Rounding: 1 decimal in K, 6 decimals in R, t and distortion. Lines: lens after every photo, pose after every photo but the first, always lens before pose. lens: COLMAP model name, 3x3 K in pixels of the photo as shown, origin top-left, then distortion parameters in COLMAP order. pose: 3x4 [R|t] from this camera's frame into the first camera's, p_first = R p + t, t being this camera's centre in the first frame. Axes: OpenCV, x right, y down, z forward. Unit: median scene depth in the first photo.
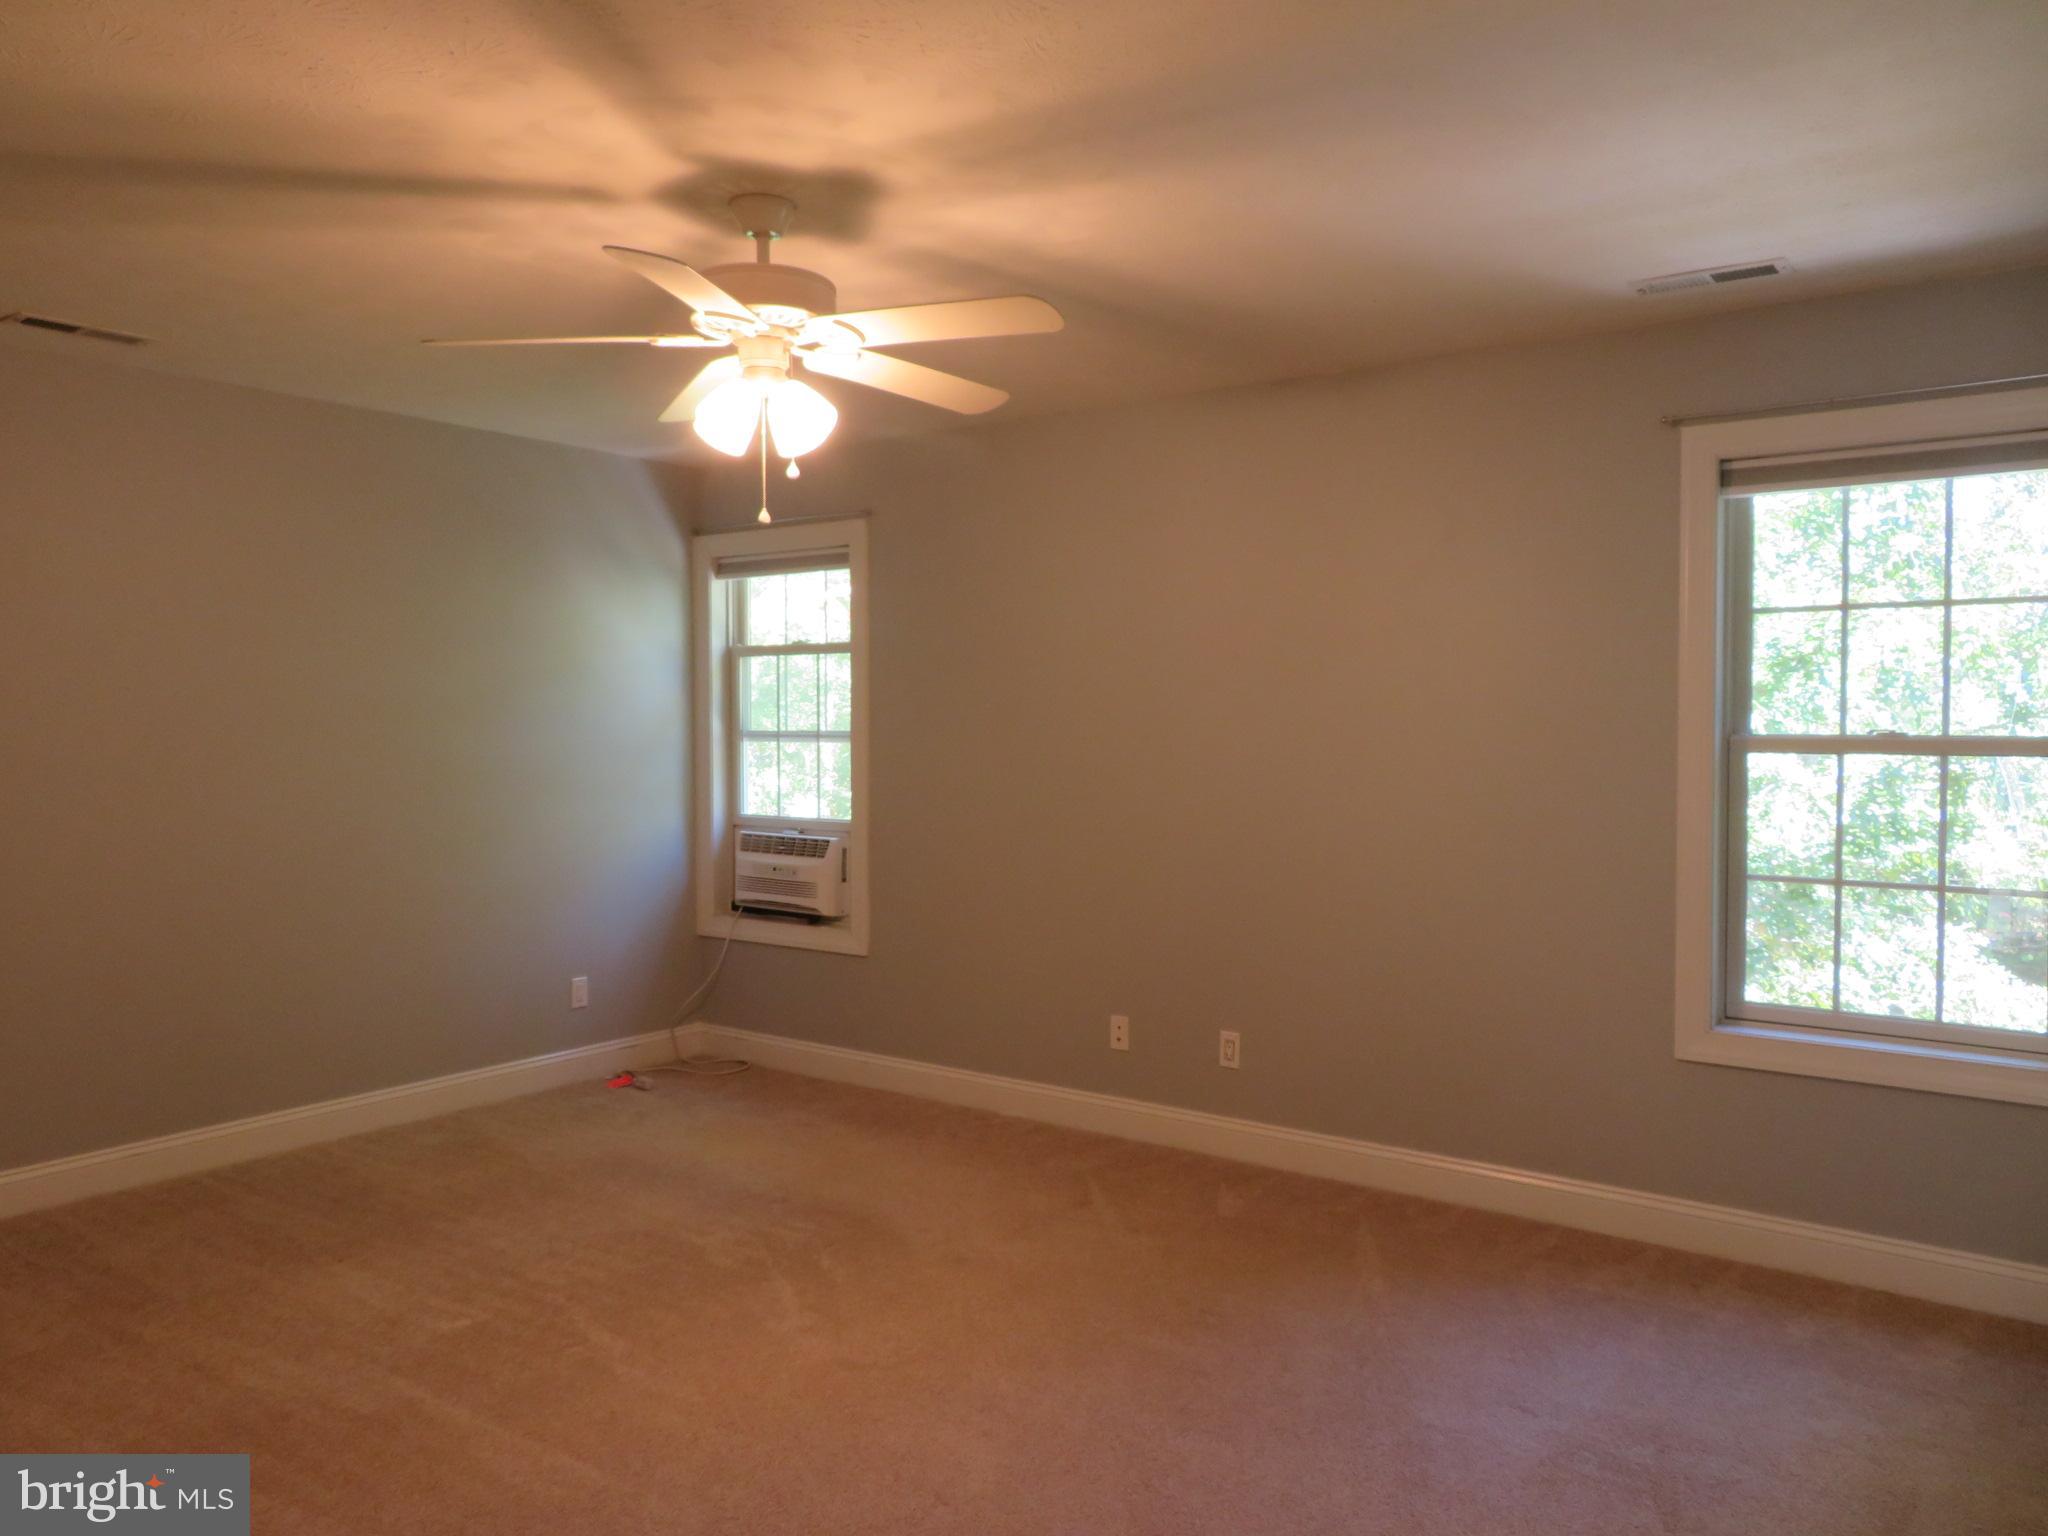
lens RADIAL K [[1468.4, 0, 1021.8], [0, 1468.4, 754.9], [0, 0, 1]] dist [0.003788, 0.002533]
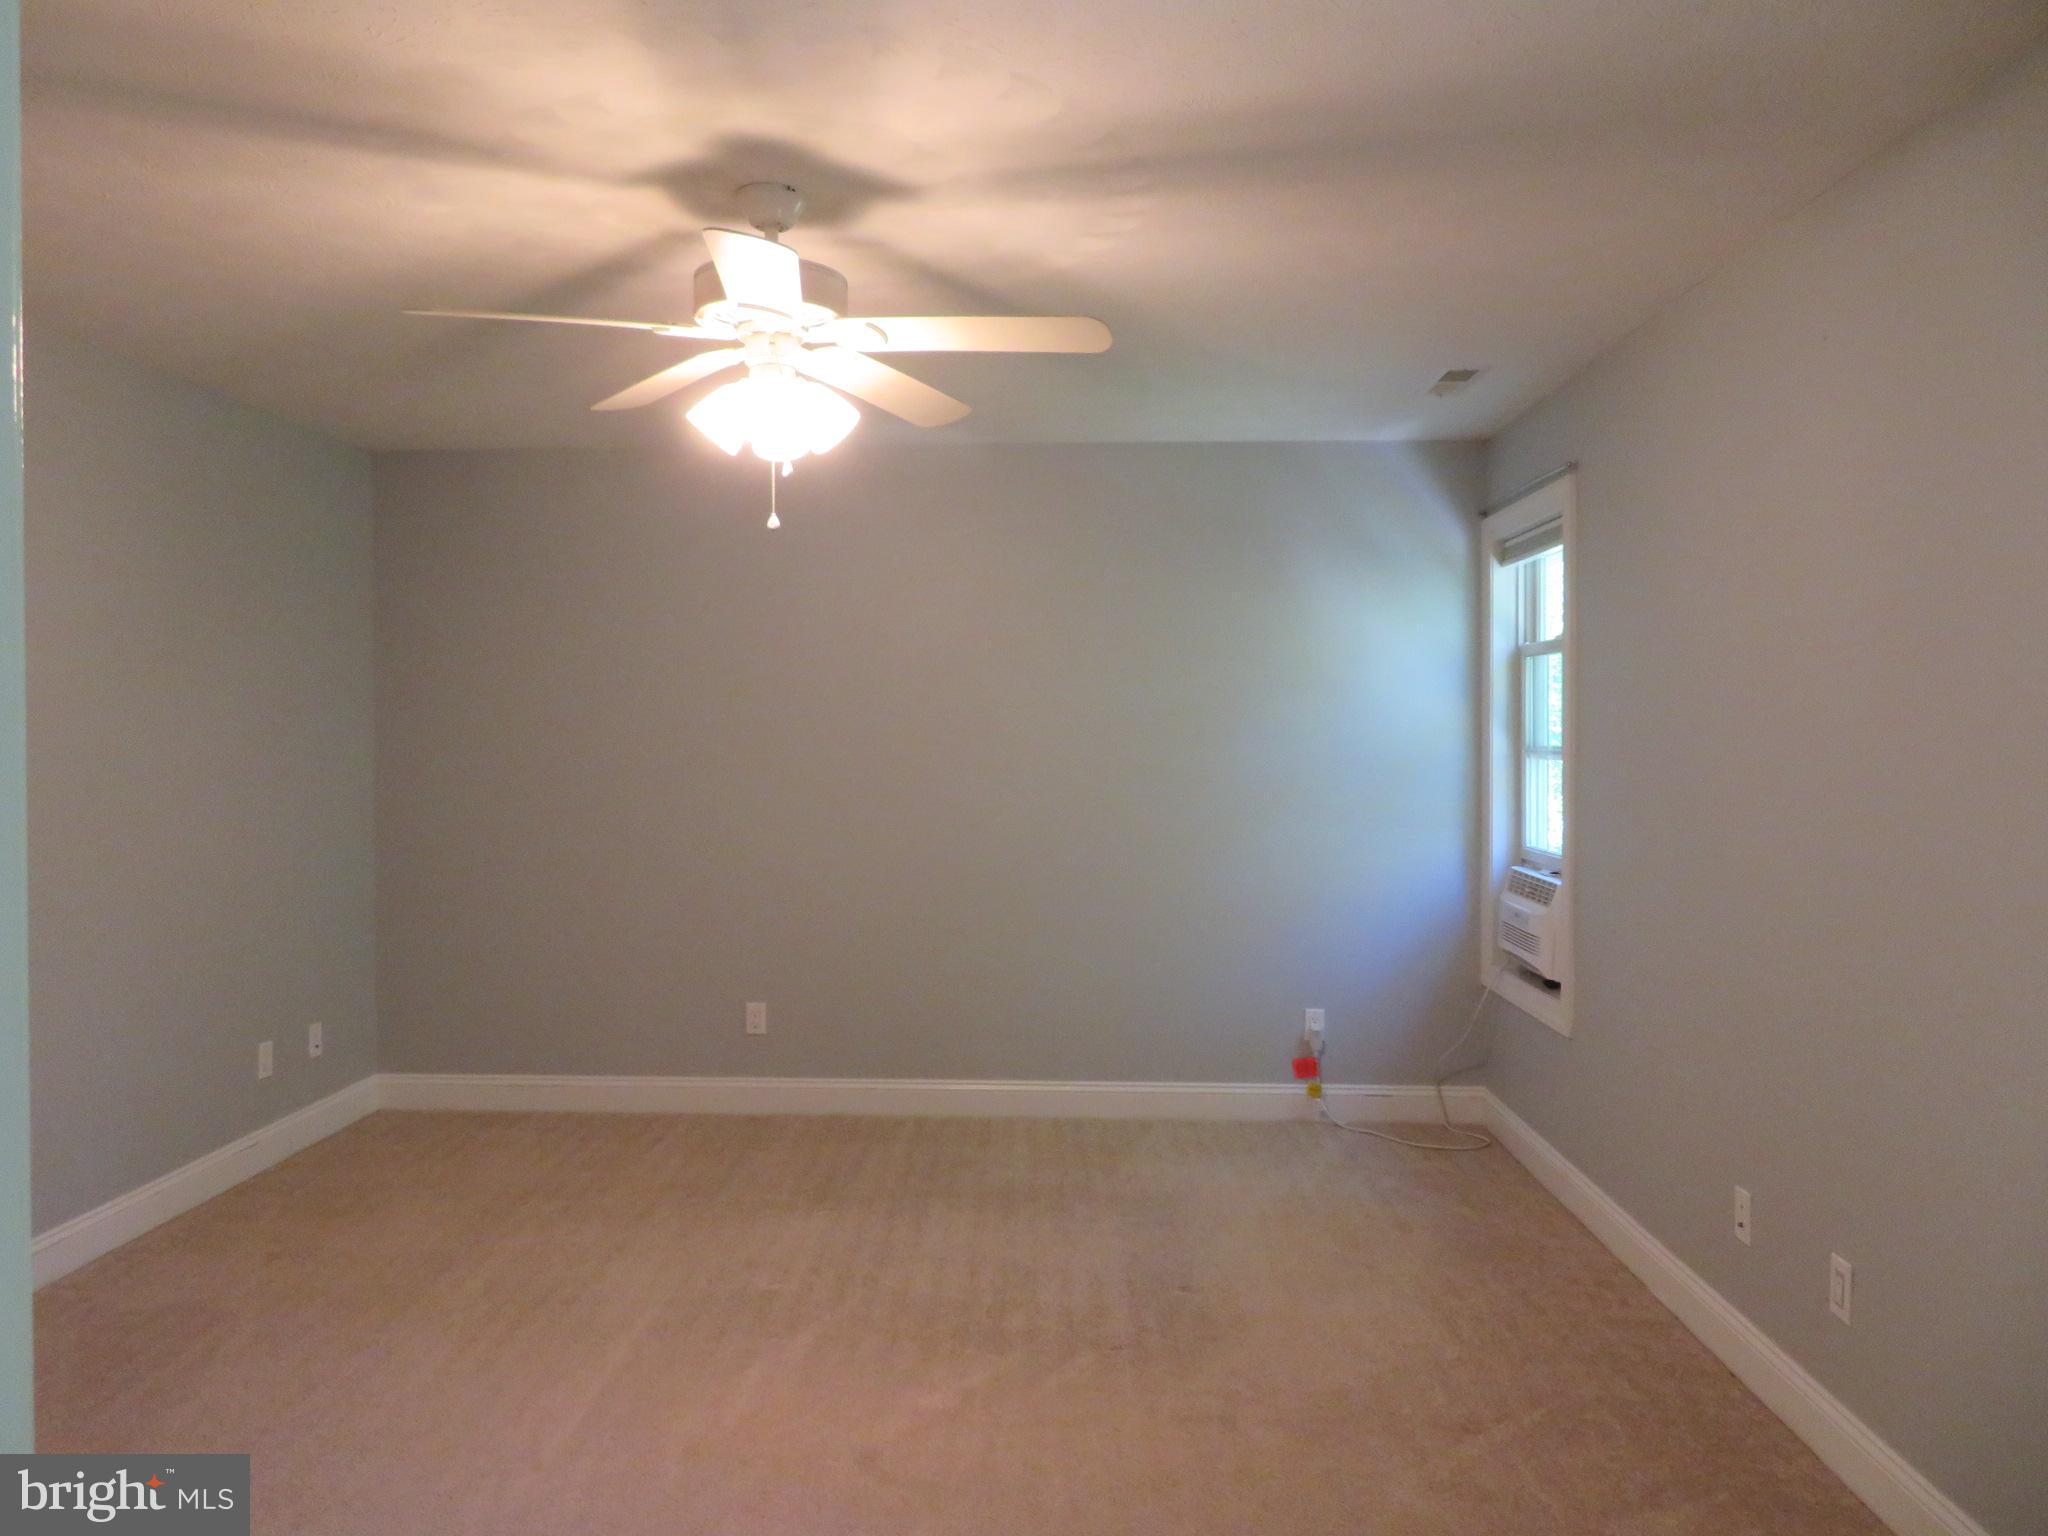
lens RADIAL K [[1468.4, 0, 1021.8], [0, 1468.4, 754.9], [0, 0, 1]] dist [0.003788, 0.002533]
pose [[0.548705, 0.008531, -0.835973, 0.359362], [-0.016445, 0.999865, -0.000591, -0.006743], [0.835854, 0.014071, 0.548771, 0.310719]]
